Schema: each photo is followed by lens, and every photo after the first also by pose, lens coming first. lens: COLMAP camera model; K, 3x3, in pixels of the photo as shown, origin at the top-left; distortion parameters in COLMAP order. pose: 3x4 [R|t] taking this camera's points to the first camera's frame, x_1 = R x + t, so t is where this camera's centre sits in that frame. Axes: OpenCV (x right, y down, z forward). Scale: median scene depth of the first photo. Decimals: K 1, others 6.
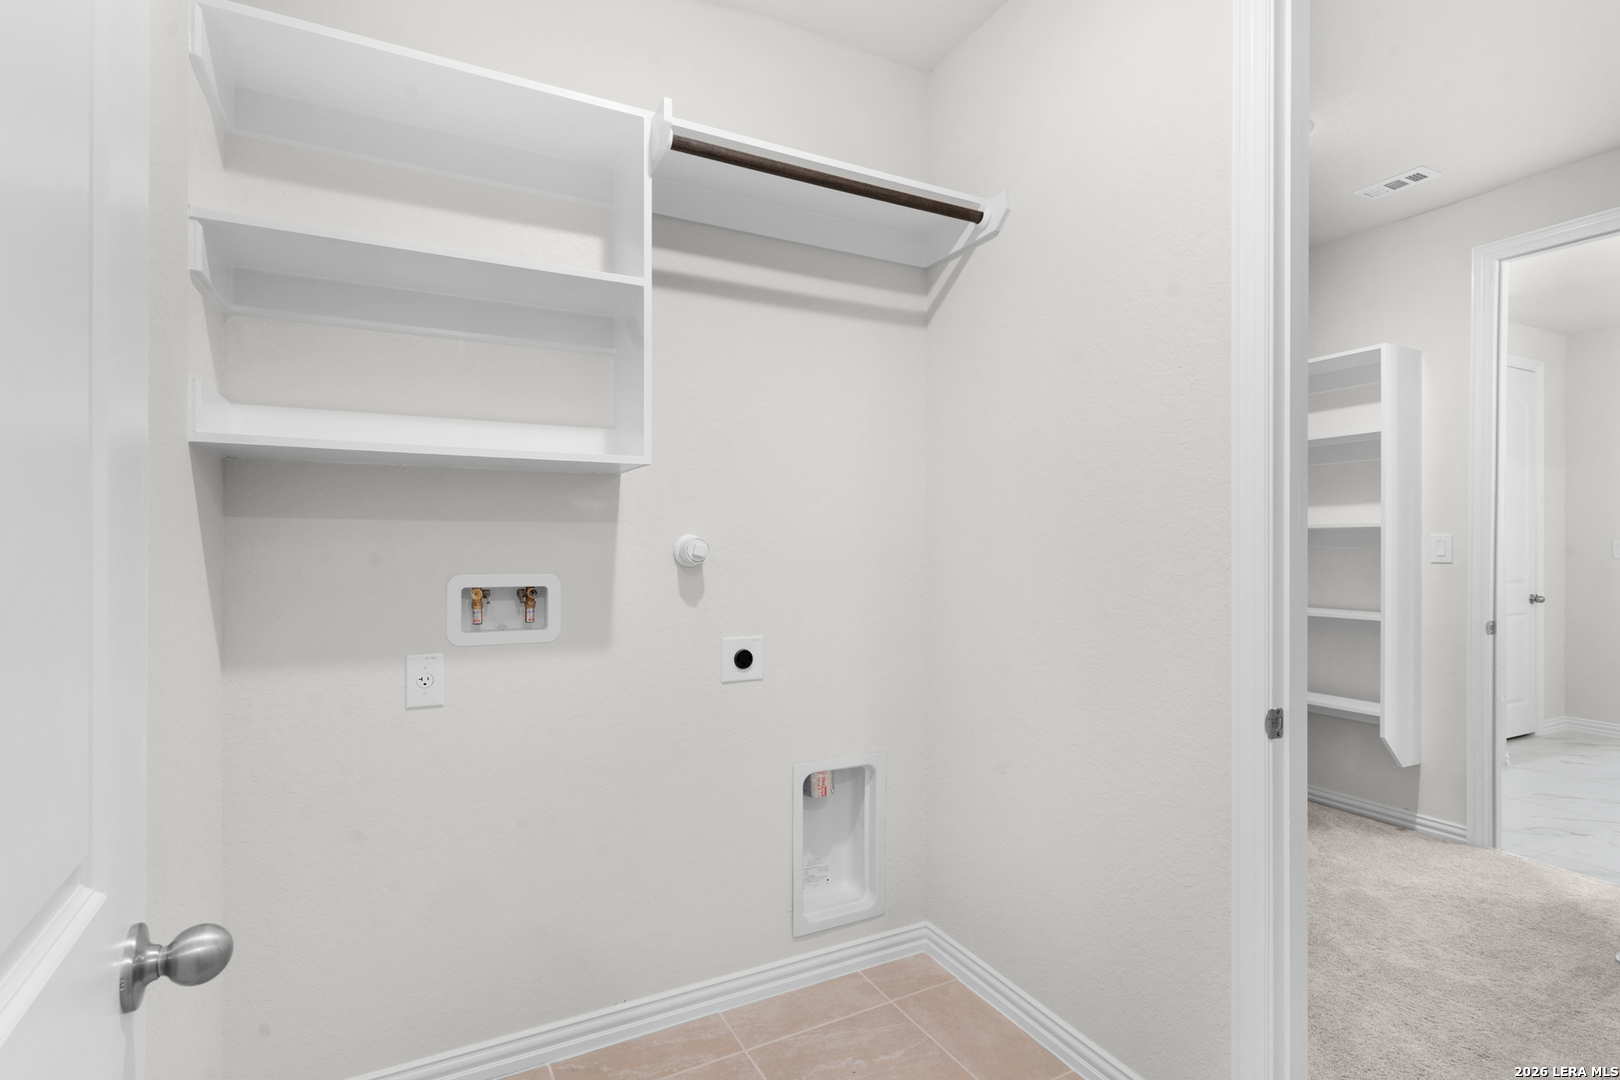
lens RADIAL K [[781.0, 0, 809.0], [0, 781.0, 538.6], [0, 0, 1]] dist [-0.018453, 0.000247]
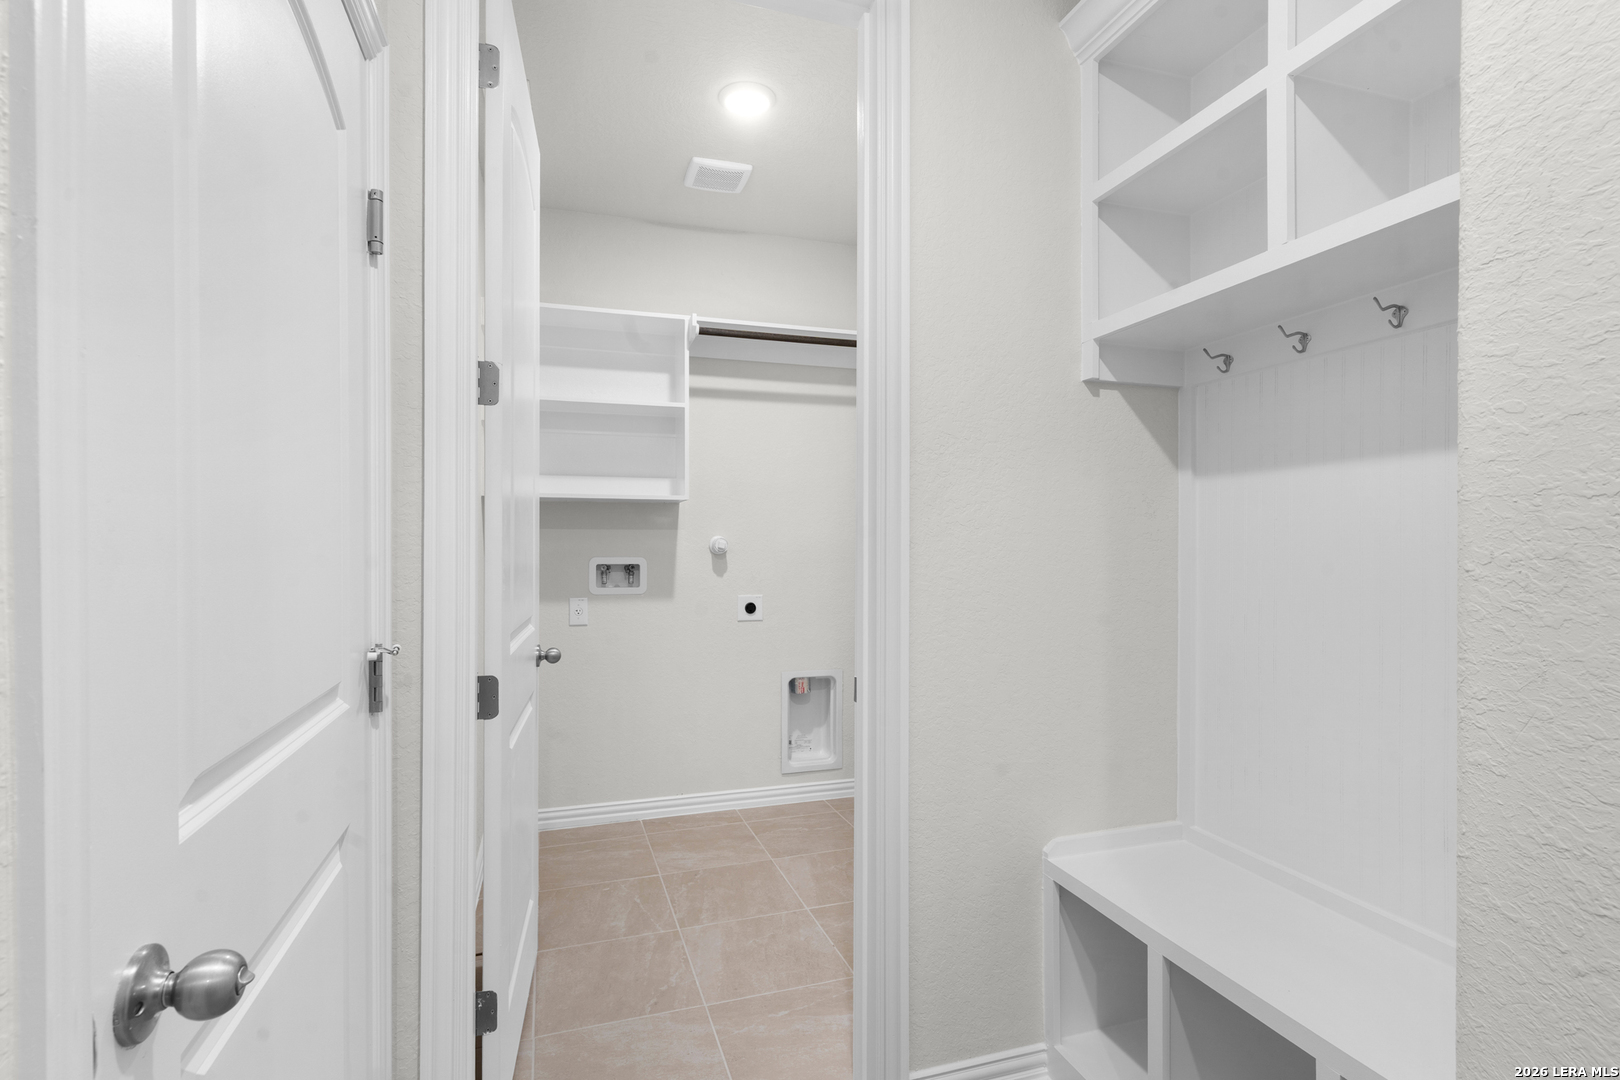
lens RADIAL K [[781.0, 0, 810.4], [0, 781.0, 542.3], [0, 0, 1]] dist [-0.018453, 0.000247]
pose [[0.987126, -0.001494, -0.159937, 0.359655], [0.002121, 0.999991, 0.003751, 0.002390], [0.159929, -0.004042, 0.987120, -0.765425]]
